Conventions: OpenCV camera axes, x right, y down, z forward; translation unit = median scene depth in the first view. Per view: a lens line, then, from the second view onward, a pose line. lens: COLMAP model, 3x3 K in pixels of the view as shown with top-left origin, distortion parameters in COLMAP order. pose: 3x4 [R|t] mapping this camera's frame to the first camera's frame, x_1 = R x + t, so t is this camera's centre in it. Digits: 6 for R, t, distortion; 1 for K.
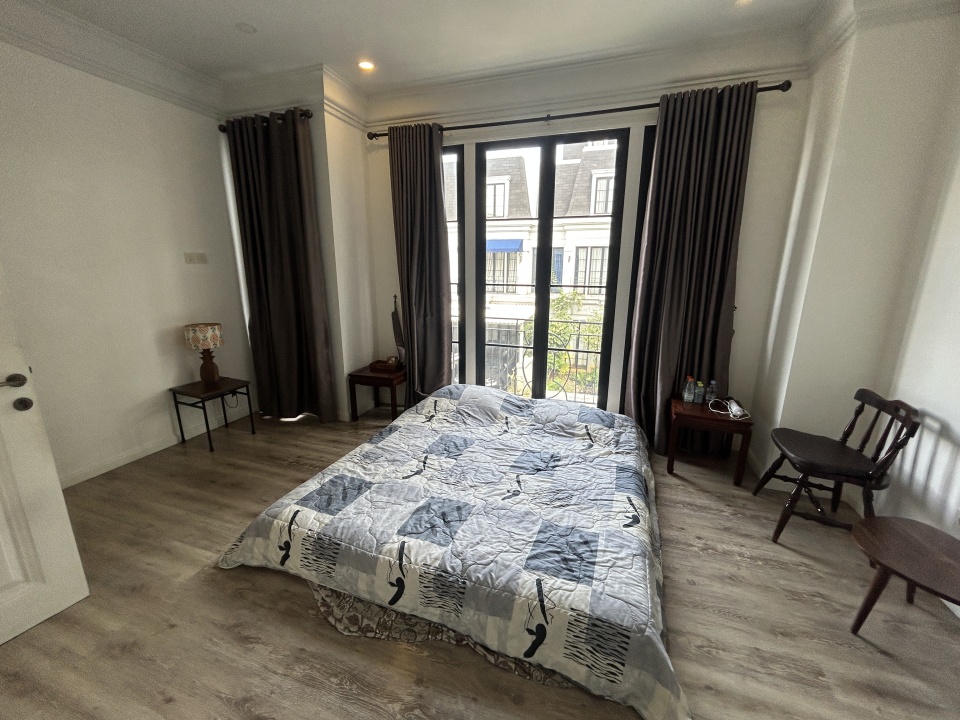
lens RADIAL K [[392.0, 0, 477.4], [0, 392.0, 358.4], [0, 0, 1]] dist [-0.000026, 0.000624]
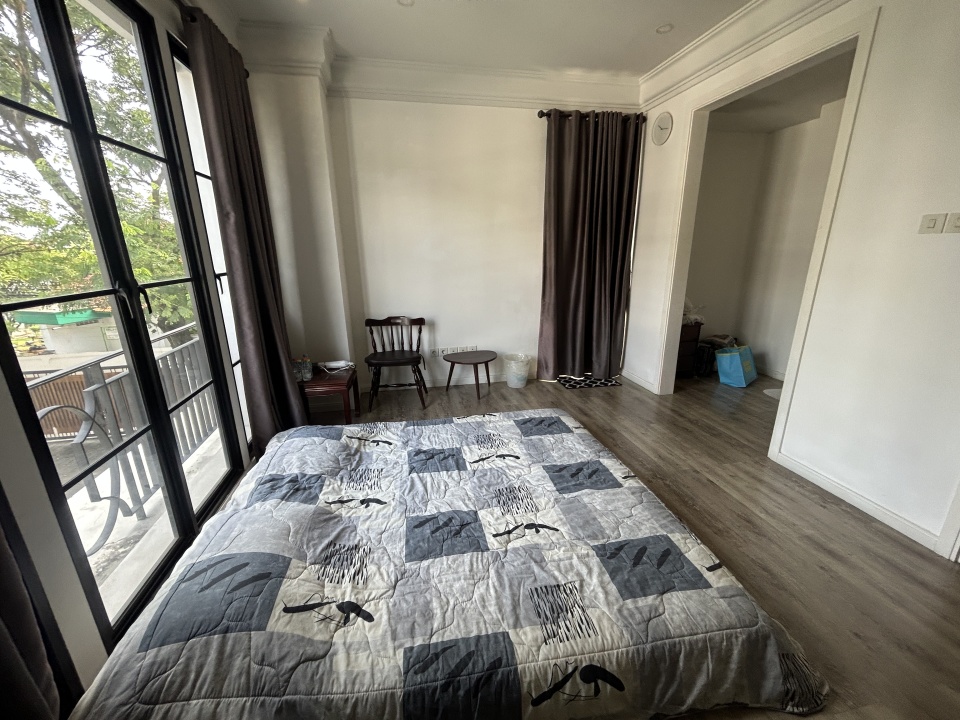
lens RADIAL K [[392.4, 0, 476.3], [0, 392.4, 360.7], [0, 0, 1]] dist [-0.000592, 0.000486]
pose [[-0.514732, -0.236963, 0.823953, -0.578096], [0.208671, 0.897519, 0.388479, -0.271630], [-0.831569, 0.371897, -0.412535, 1.174731]]
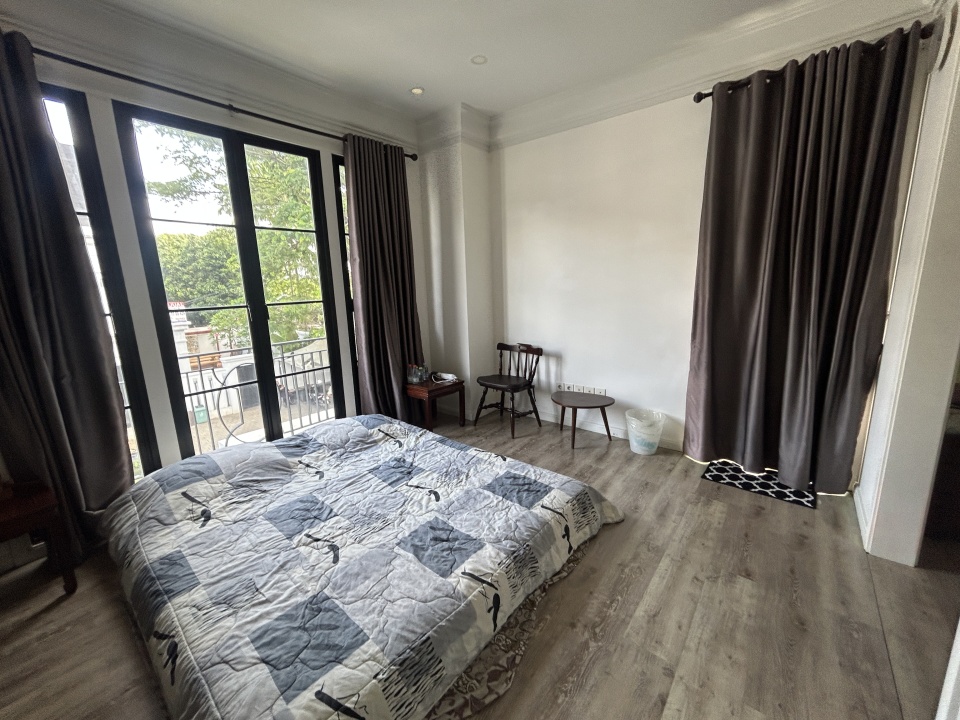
lens RADIAL K [[392.0, 0, 477.4], [0, 392.0, 358.4], [0, 0, 1]] dist [-0.000026, 0.000624]
pose [[0.341346, -0.196485, 0.919172, -0.624448], [0.249103, 0.961850, 0.113101, -0.071818], [-0.906328, 0.190362, 0.377268, 0.363551]]
